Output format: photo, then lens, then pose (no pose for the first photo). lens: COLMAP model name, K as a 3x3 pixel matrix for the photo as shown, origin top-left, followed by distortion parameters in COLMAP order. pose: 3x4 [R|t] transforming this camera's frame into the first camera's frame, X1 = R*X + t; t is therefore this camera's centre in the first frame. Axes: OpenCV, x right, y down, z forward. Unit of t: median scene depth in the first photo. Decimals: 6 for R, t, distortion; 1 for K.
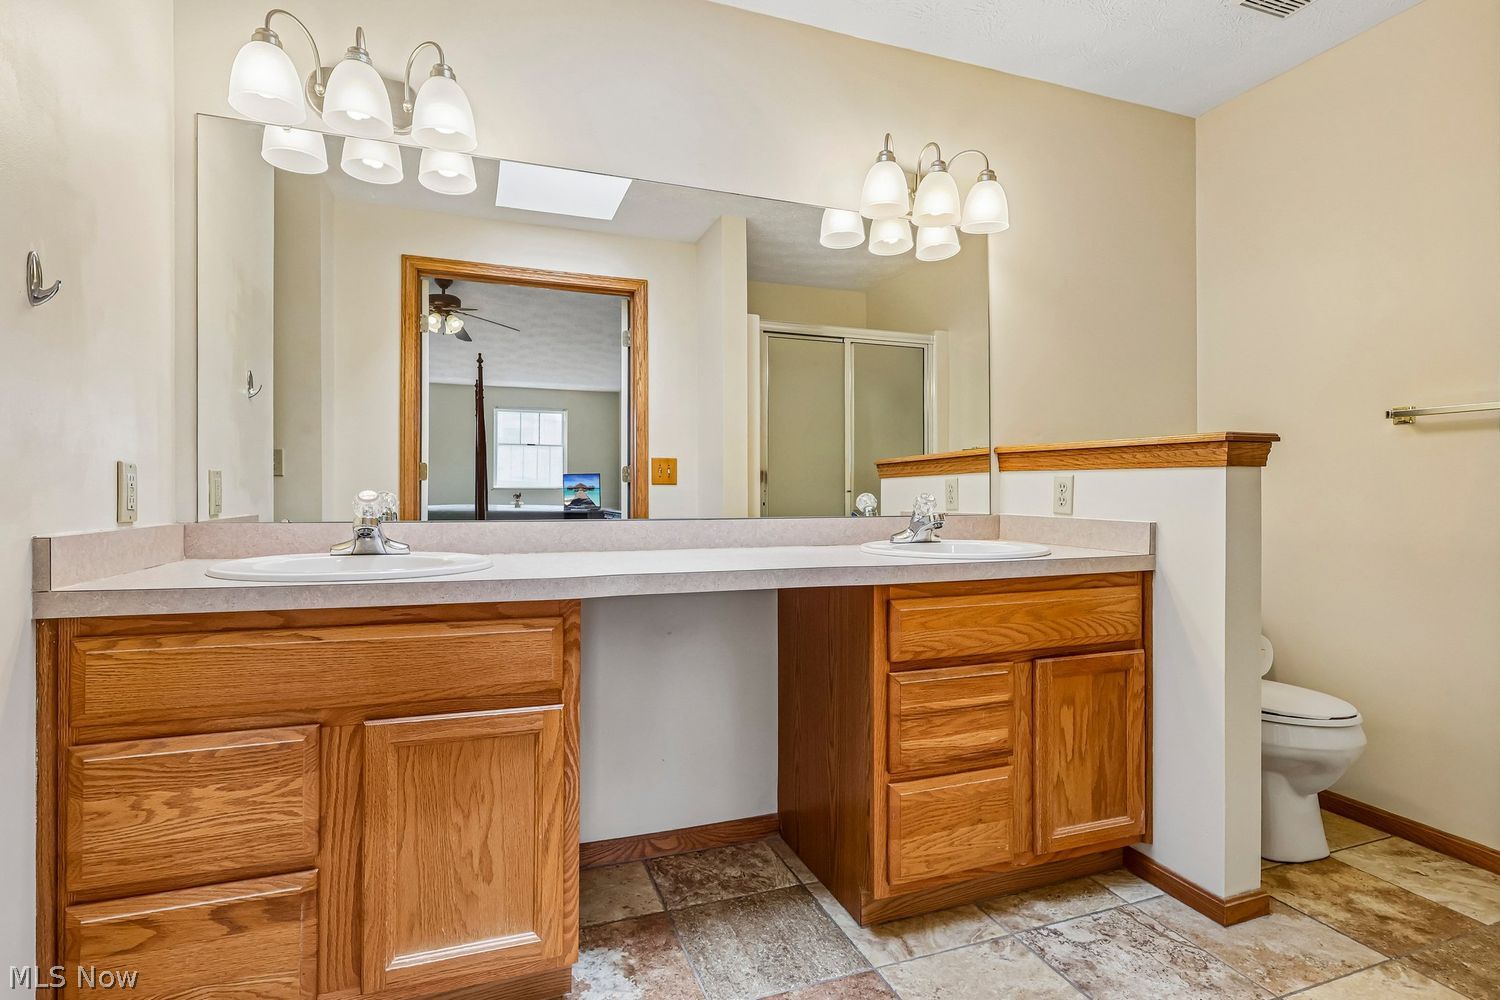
lens RADIAL K [[728.0, 0, 748.8], [0, 728.0, 497.1], [0, 0, 1]] dist [-0.001762, 0.001130]
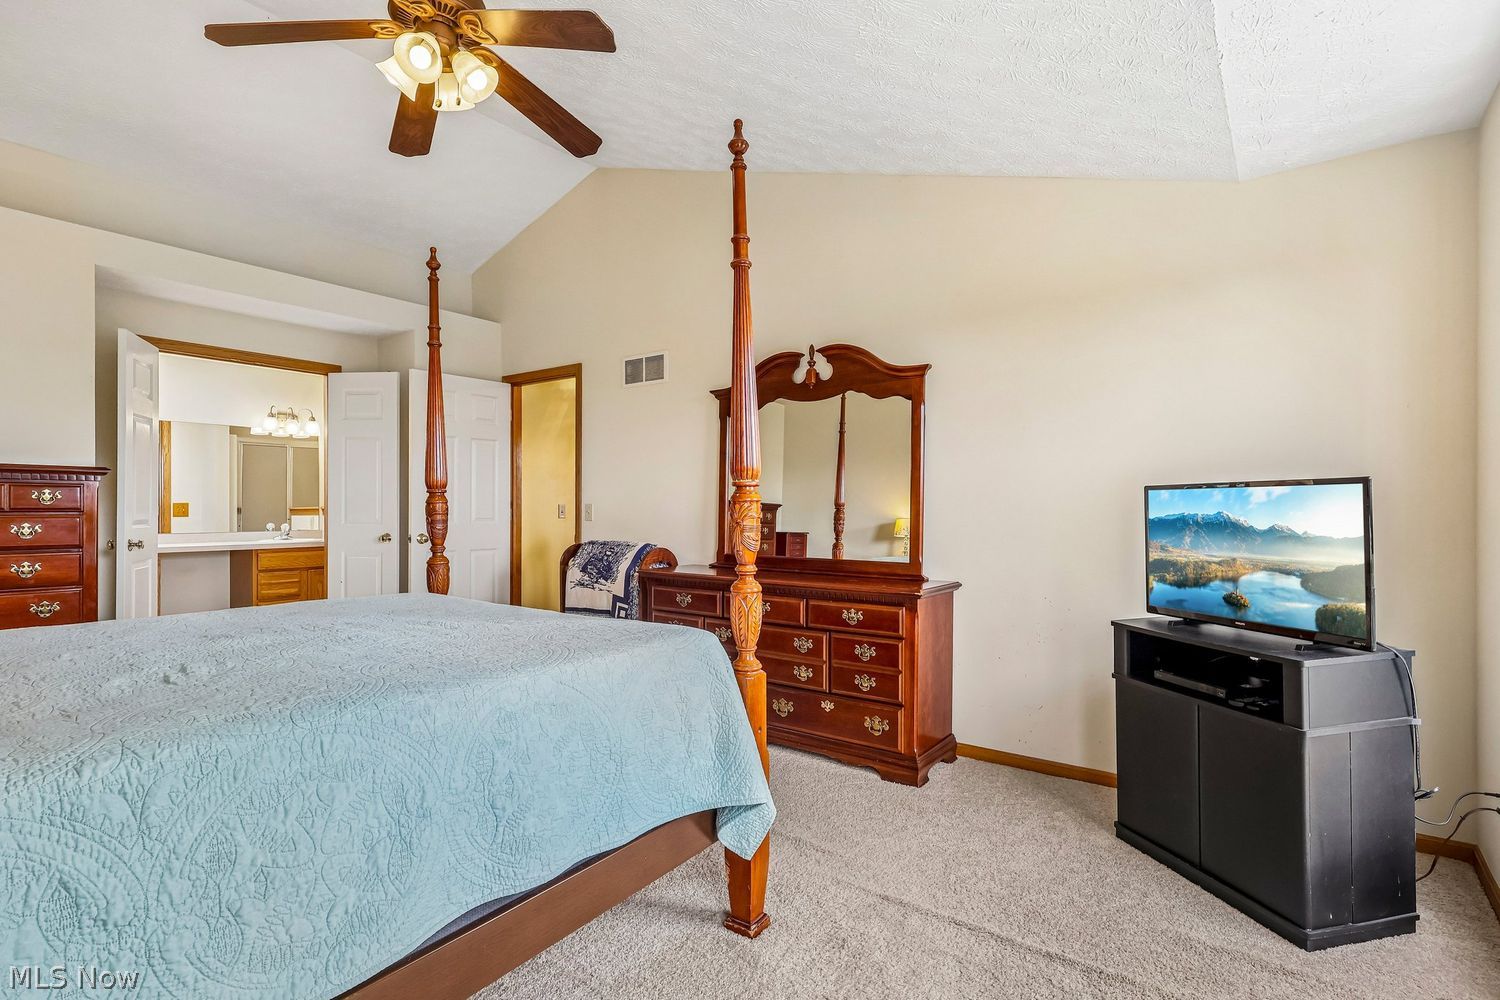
lens RADIAL K [[728.0, 0, 753.7], [0, 728.0, 509.0], [0, 0, 1]] dist [-0.001762, 0.001130]
pose [[0.852860, 0.001661, 0.522137, 0.290165], [-0.002298, 0.999997, 0.000572, -0.065666], [-0.522134, -0.001687, 0.852862, -2.422648]]
